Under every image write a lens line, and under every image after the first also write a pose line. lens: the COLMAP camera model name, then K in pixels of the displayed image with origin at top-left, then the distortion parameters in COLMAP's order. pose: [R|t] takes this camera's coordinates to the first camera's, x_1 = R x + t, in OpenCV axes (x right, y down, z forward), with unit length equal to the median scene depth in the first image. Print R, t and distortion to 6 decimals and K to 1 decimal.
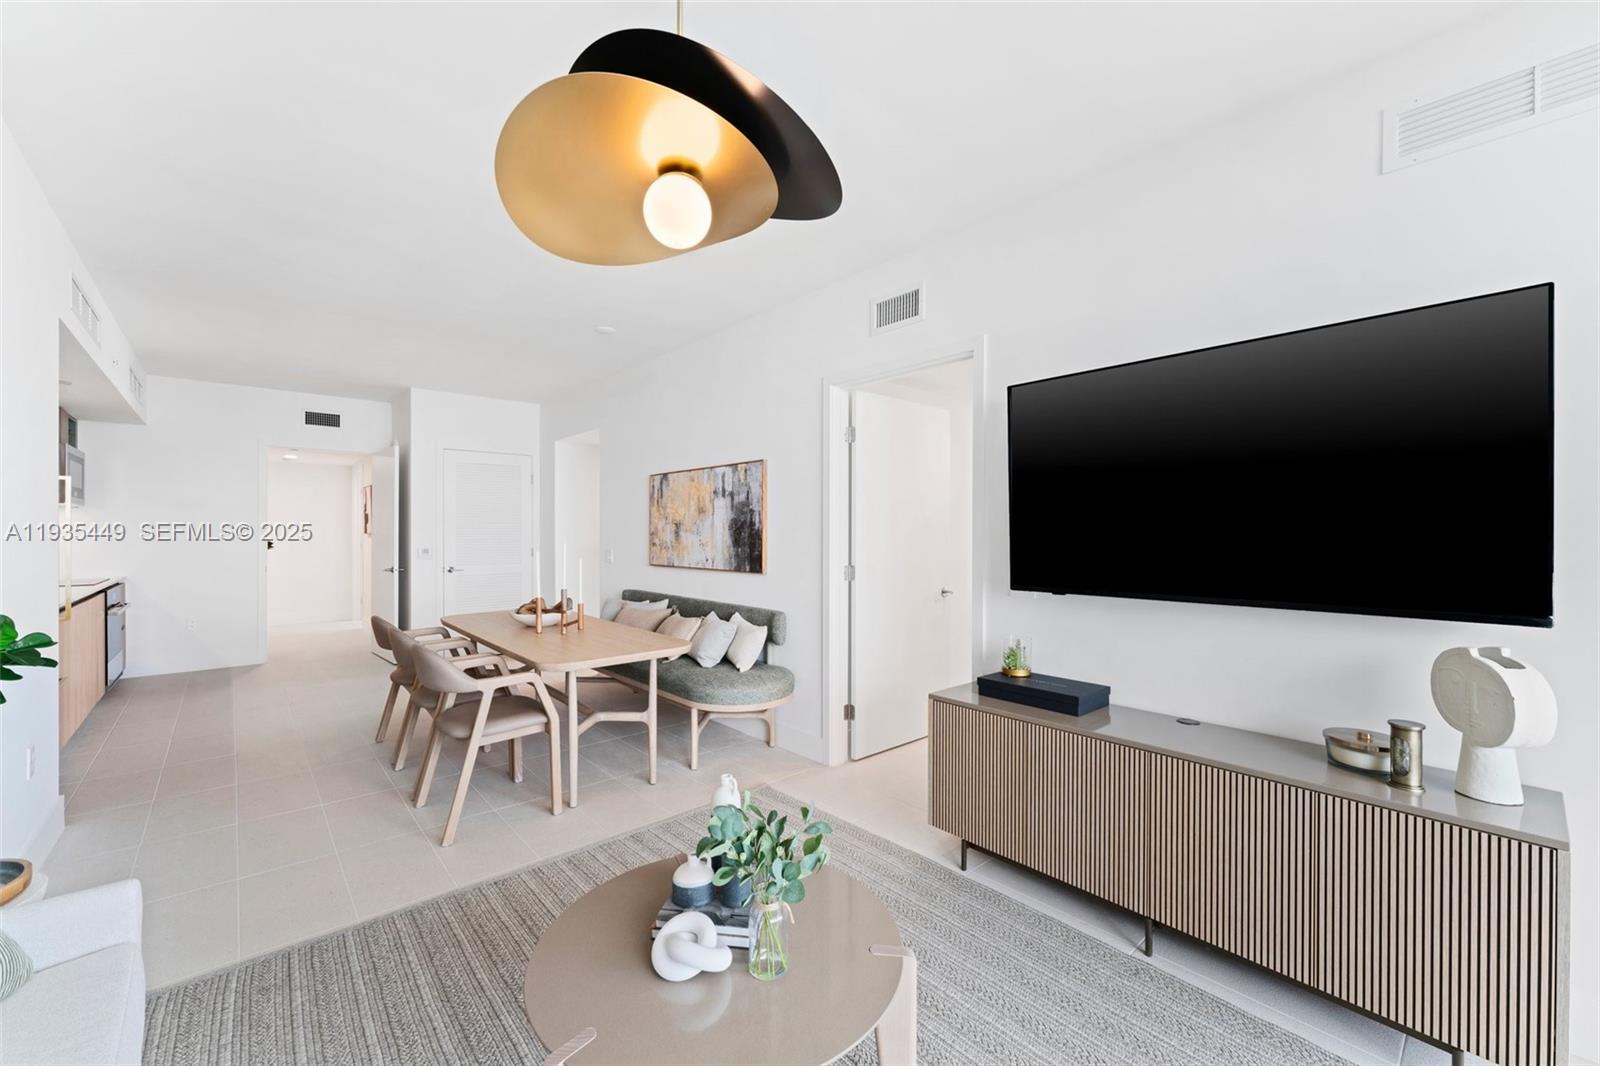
lens RADIAL K [[636.8, 0, 800.5], [0, 636.8, 538.7], [0, 0, 1]] dist [-0.002134, -0.000859]
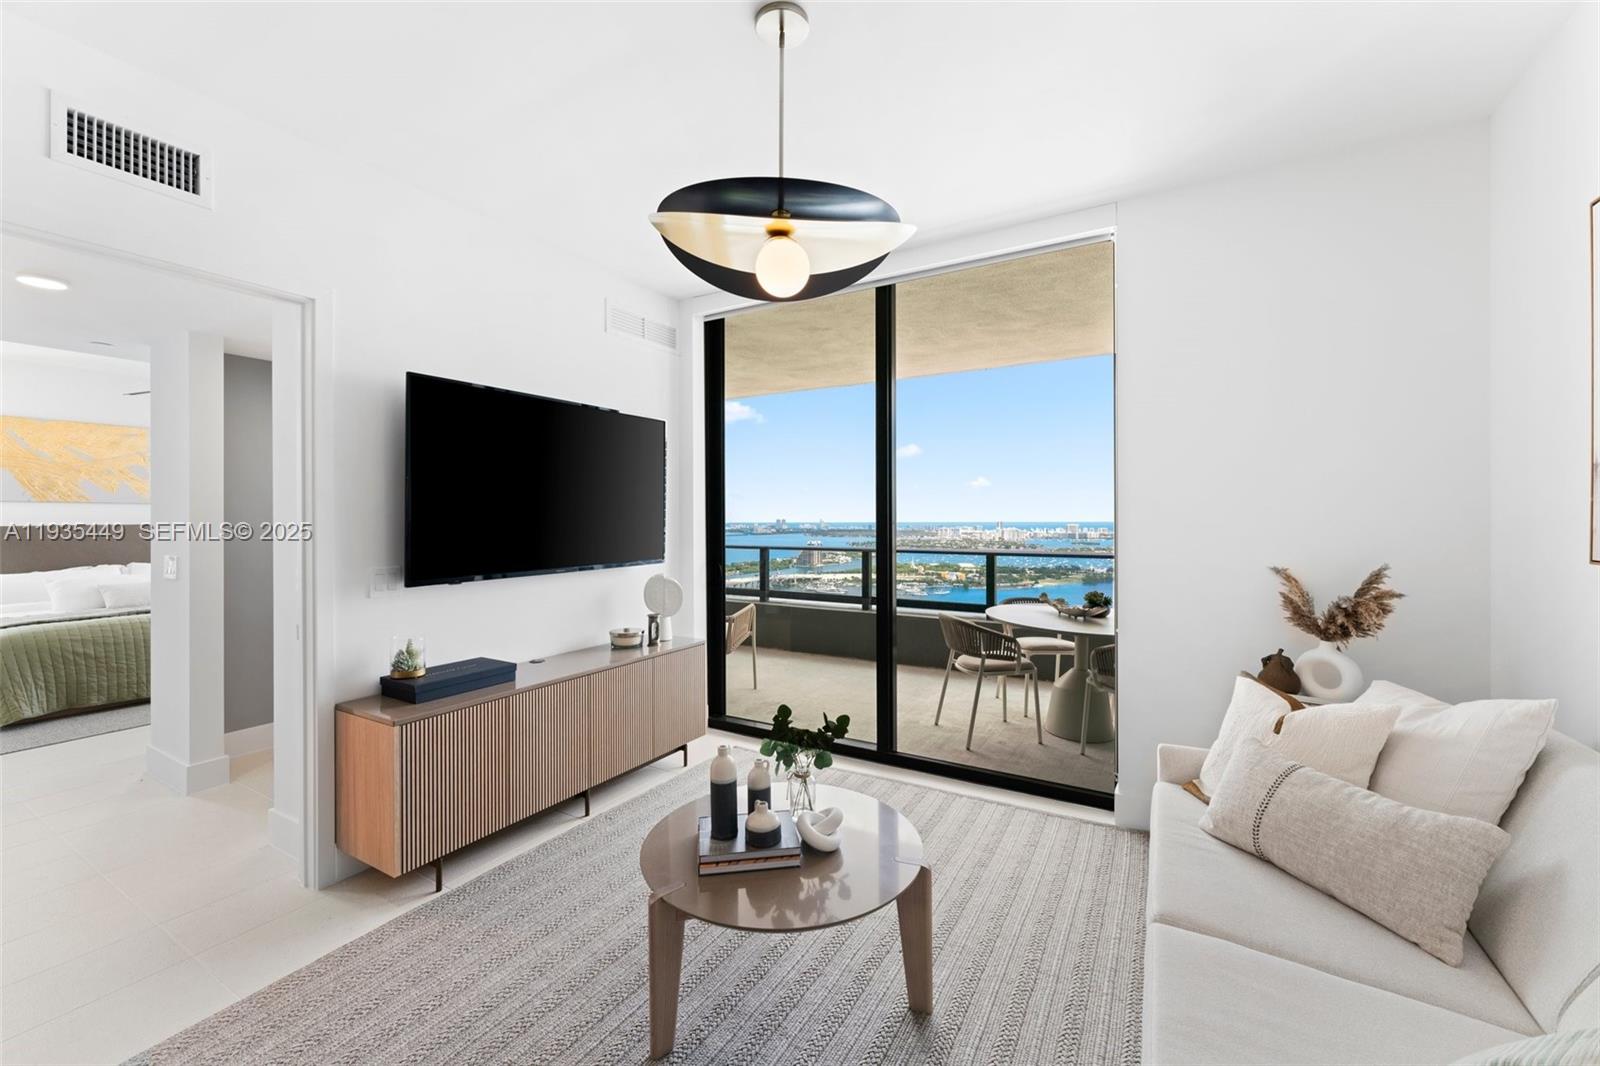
lens RADIAL K [[636.8, 0, 804.6], [0, 636.8, 525.0], [0, 0, 1]] dist [-0.002134, -0.000859]
pose [[-0.309153, -0.014777, 0.950898, -0.448926], [0.006360, 0.999825, 0.017606, -0.015637], [-0.950991, 0.011491, -0.309005, 0.441059]]
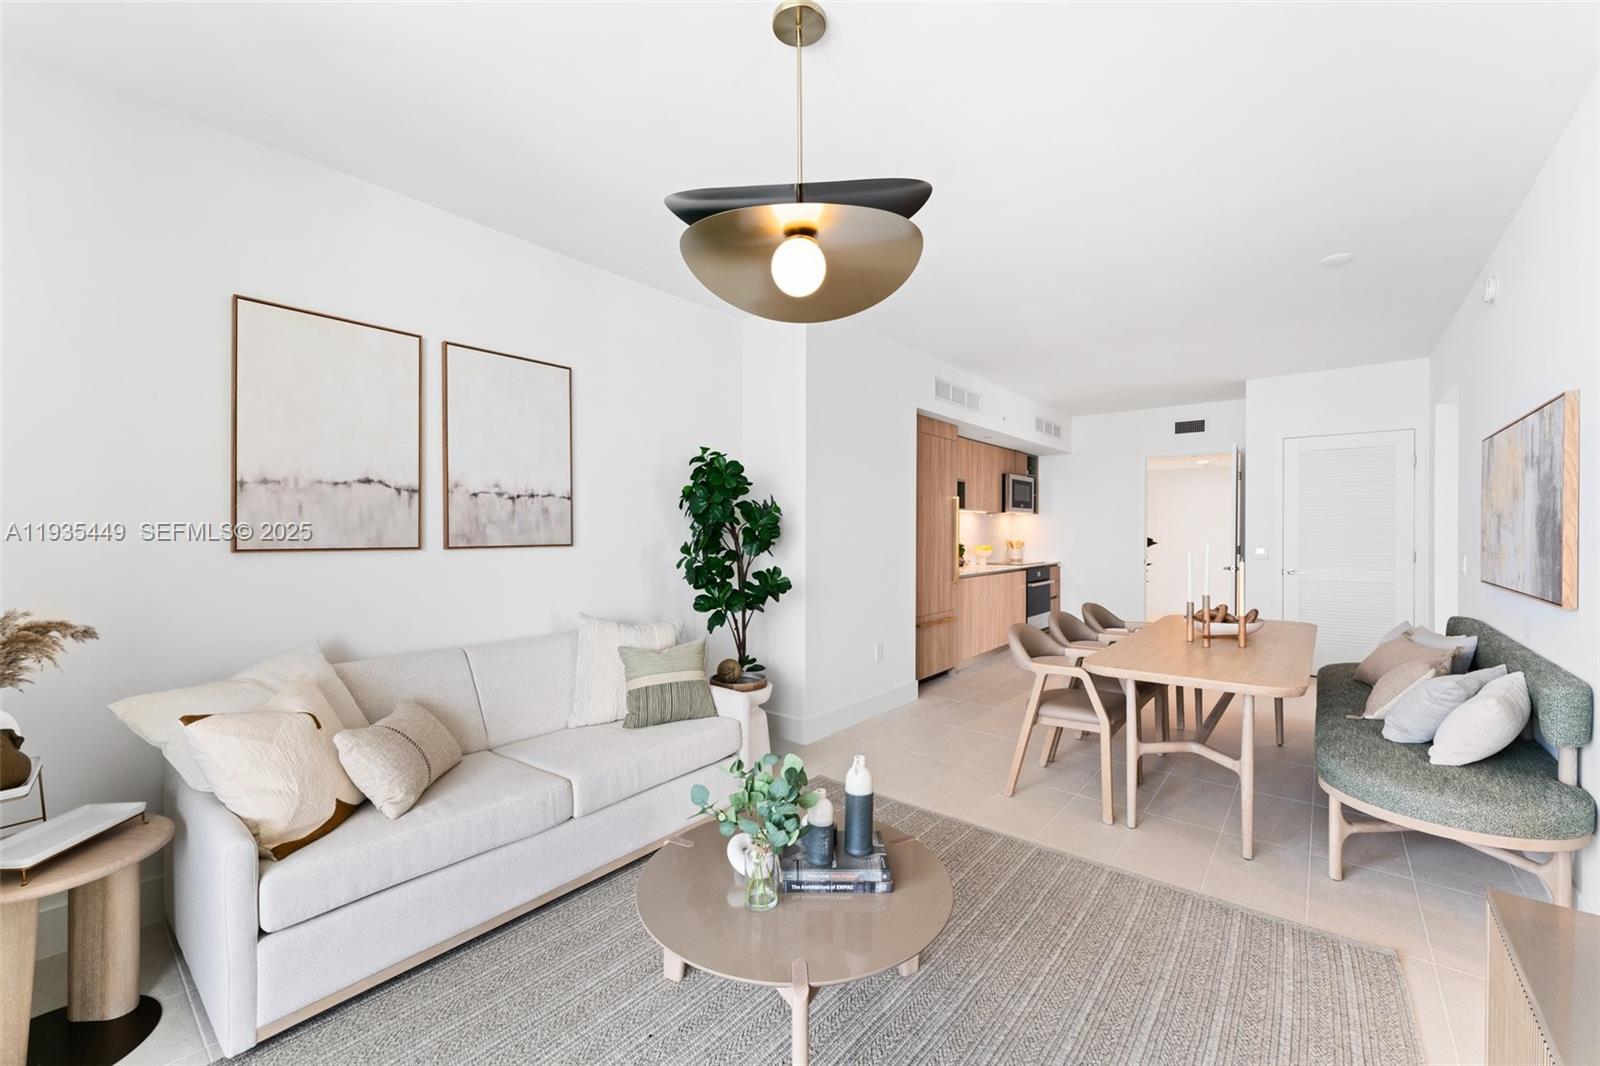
lens RADIAL K [[636.8, 0, 803.6], [0, 636.8, 534.9], [0, 0, 1]] dist [-0.002134, -0.000859]
pose [[0.152965, 0.005410, -0.988217, 0.338066], [-0.008647, 0.999954, 0.004135, -0.002007], [0.988194, 0.007912, 0.153005, 0.269871]]
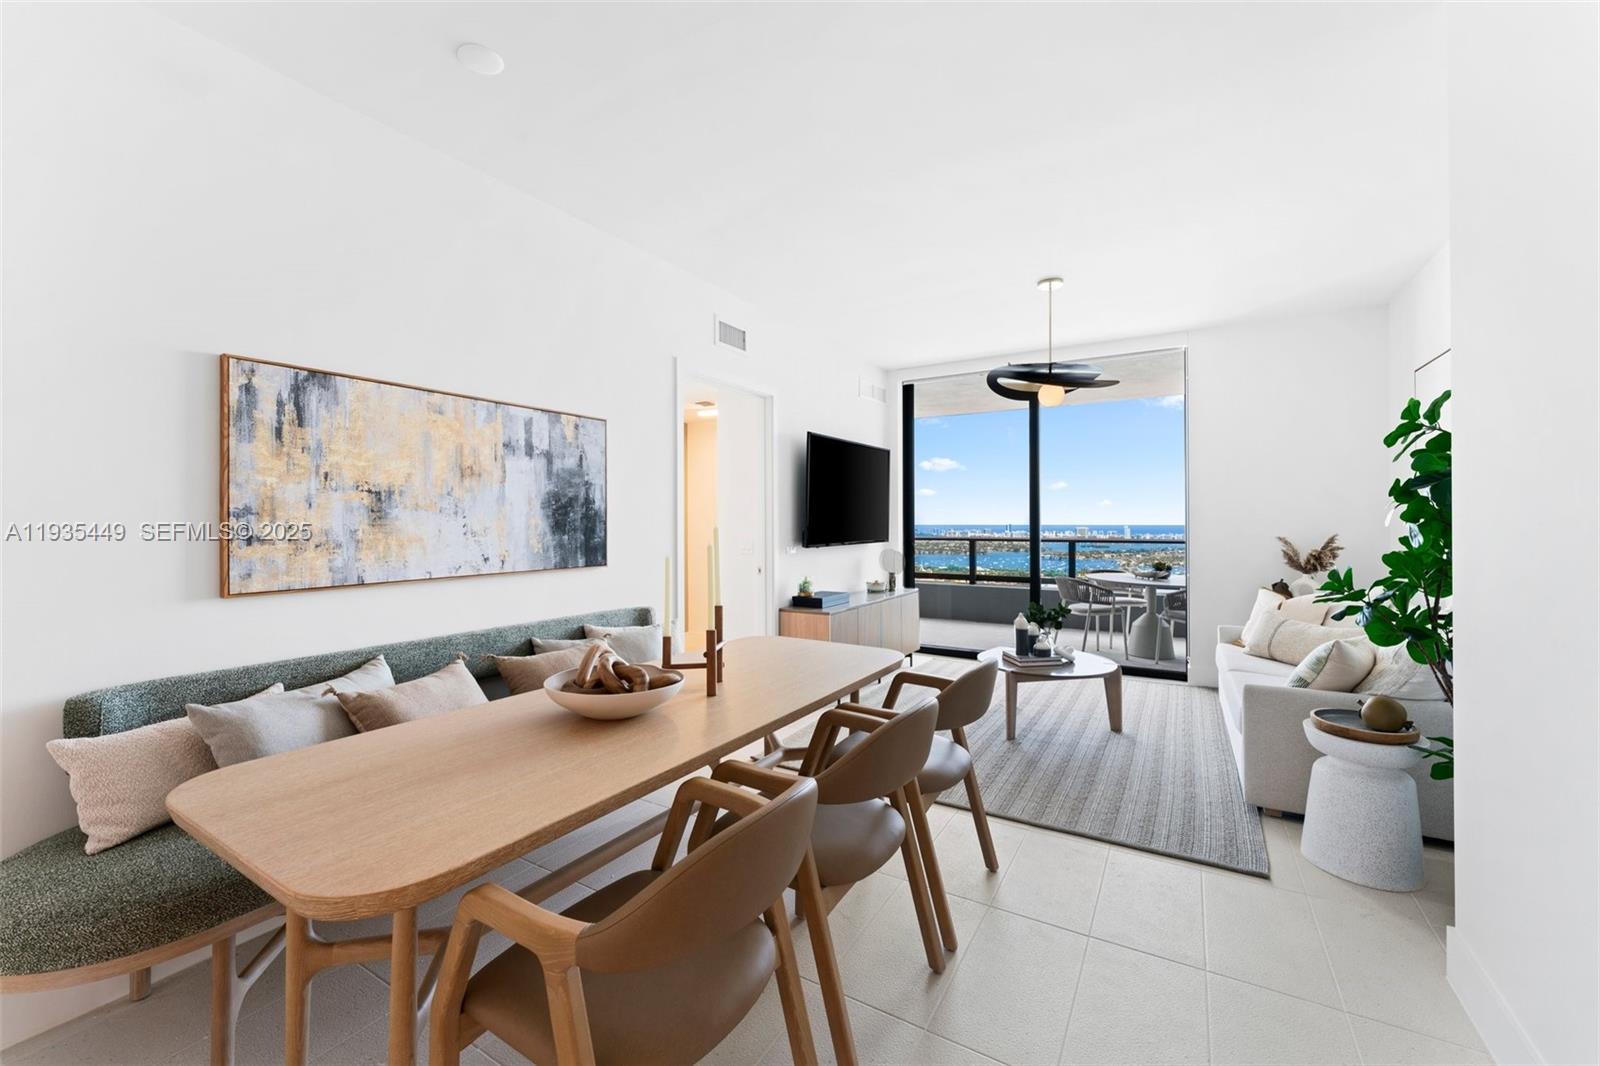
lens RADIAL K [[636.8, 0, 802.4], [0, 636.8, 522.1], [0, 0, 1]] dist [-0.002134, -0.000859]
pose [[-0.294662, -0.005350, 0.955587, -0.807856], [0.006857, 0.999947, 0.007712, -0.002913], [-0.955577, 0.008825, -0.294610, 0.923481]]
